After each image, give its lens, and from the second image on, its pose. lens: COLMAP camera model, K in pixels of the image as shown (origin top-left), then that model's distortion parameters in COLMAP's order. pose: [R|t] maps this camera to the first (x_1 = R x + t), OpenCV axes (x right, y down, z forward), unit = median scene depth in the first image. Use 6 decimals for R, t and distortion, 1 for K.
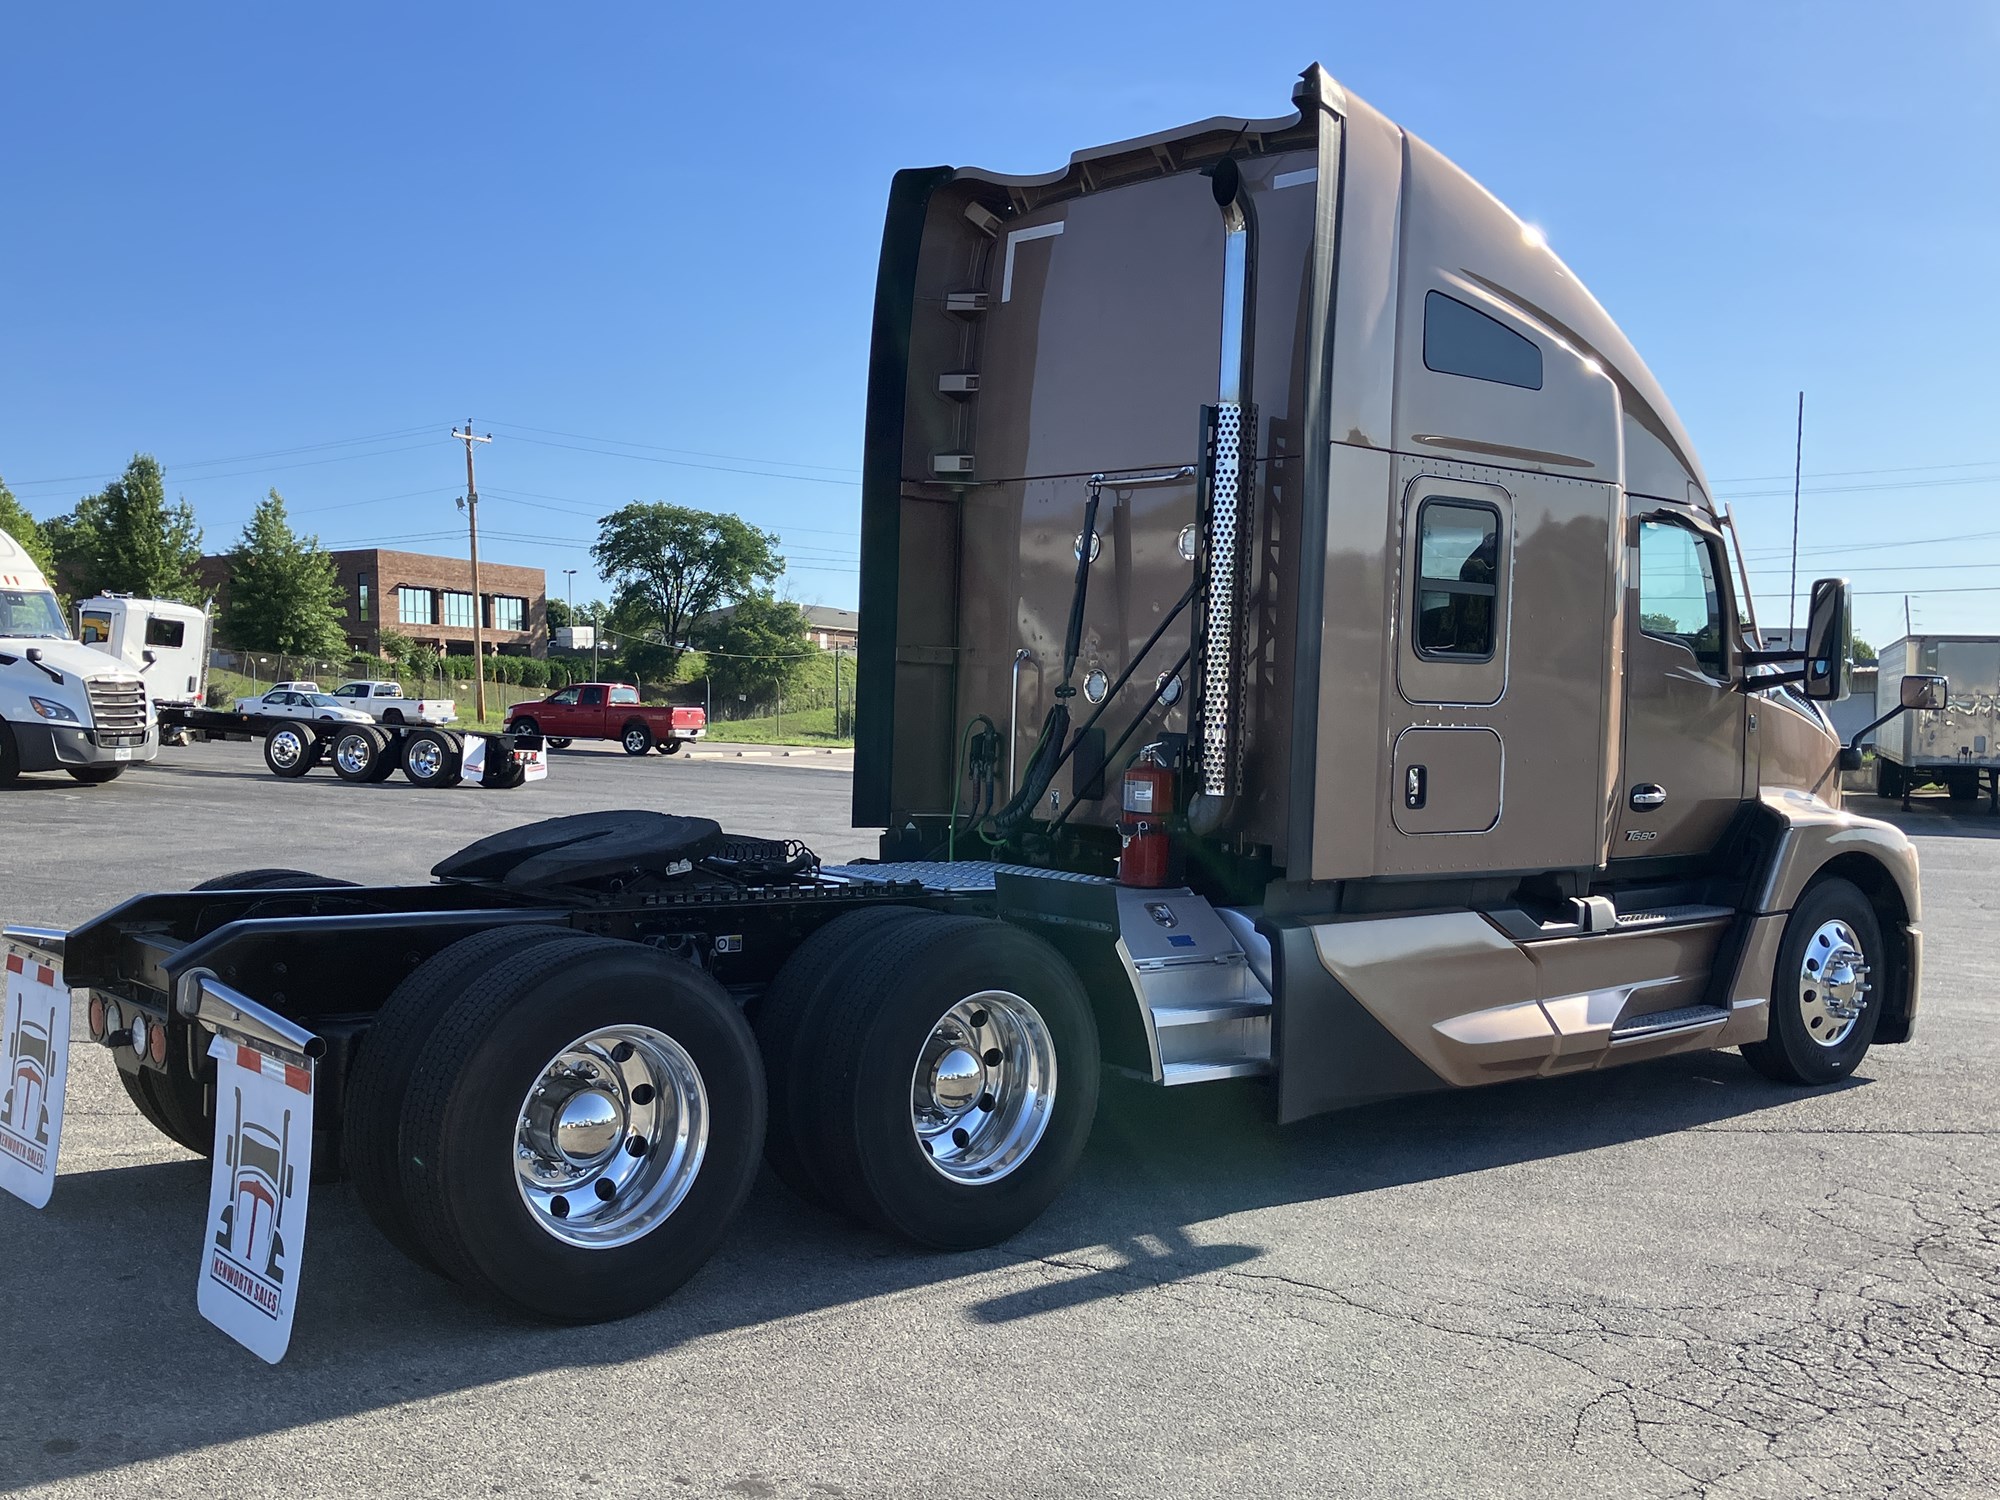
lens RADIAL K [[2140.8, 0, 1000.0], [0, 2140.8, 750.0], [0, 0, 1]] dist [0.003135, -0.011039]
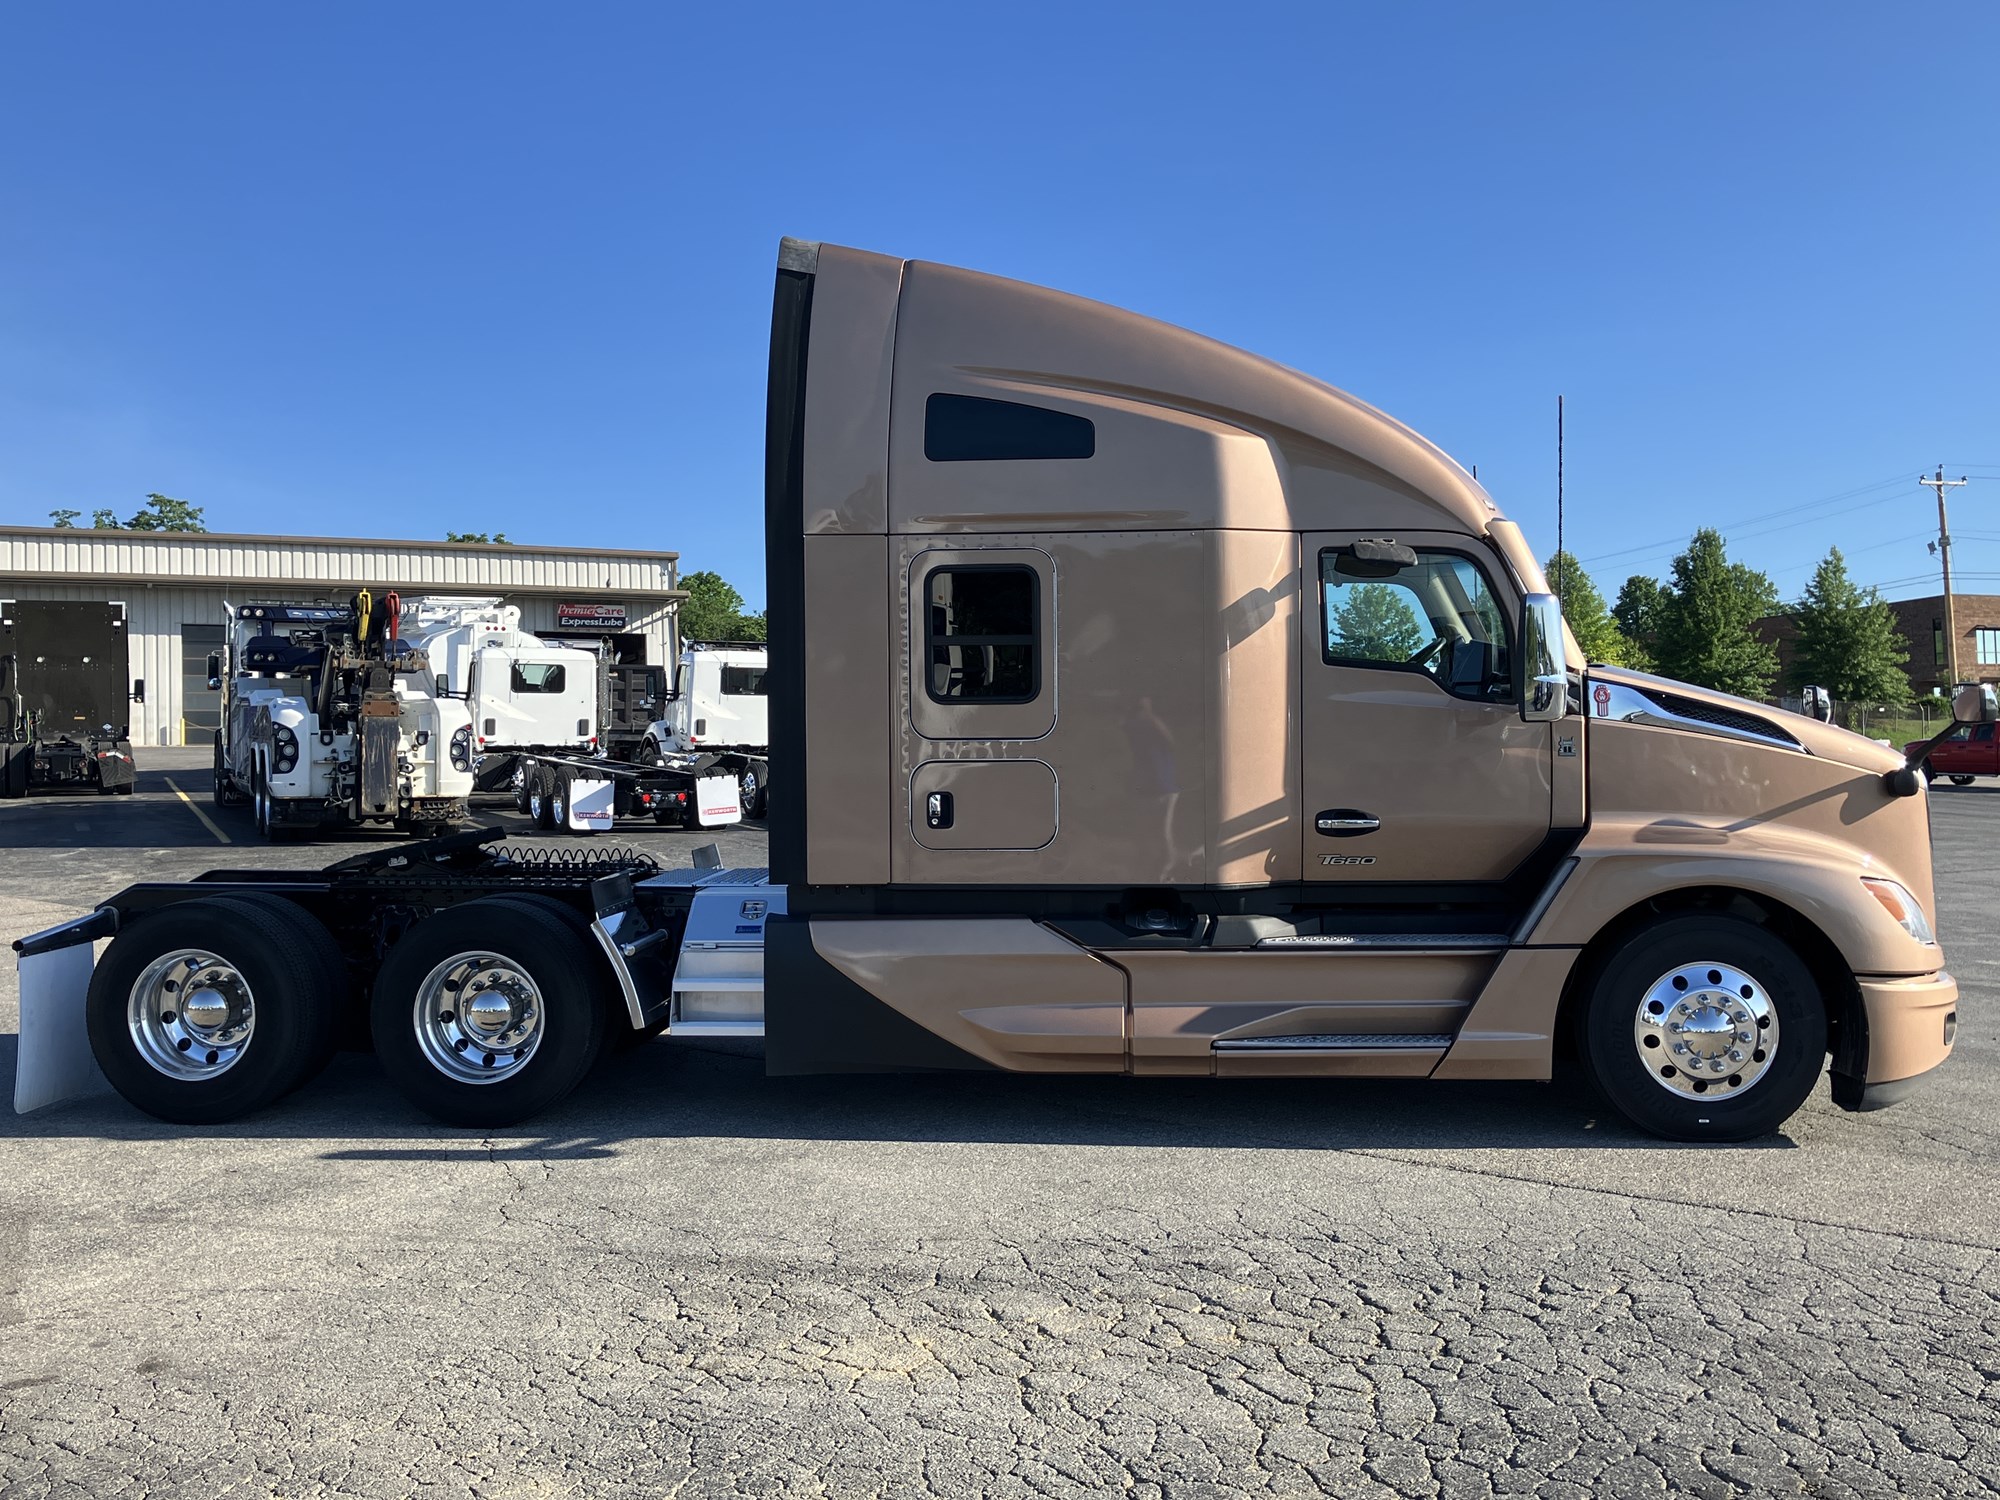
lens RADIAL K [[1937.1, 0, 1000.0], [0, 1937.1, 750.0], [0, 0, 1]] dist [0.018926, 0.004800]
pose [[0.698883, -0.023490, -0.714851, 0.132847], [0.008410, 0.999661, -0.024626, 0.001370], [0.715187, 0.011199, 0.698844, 0.036660]]
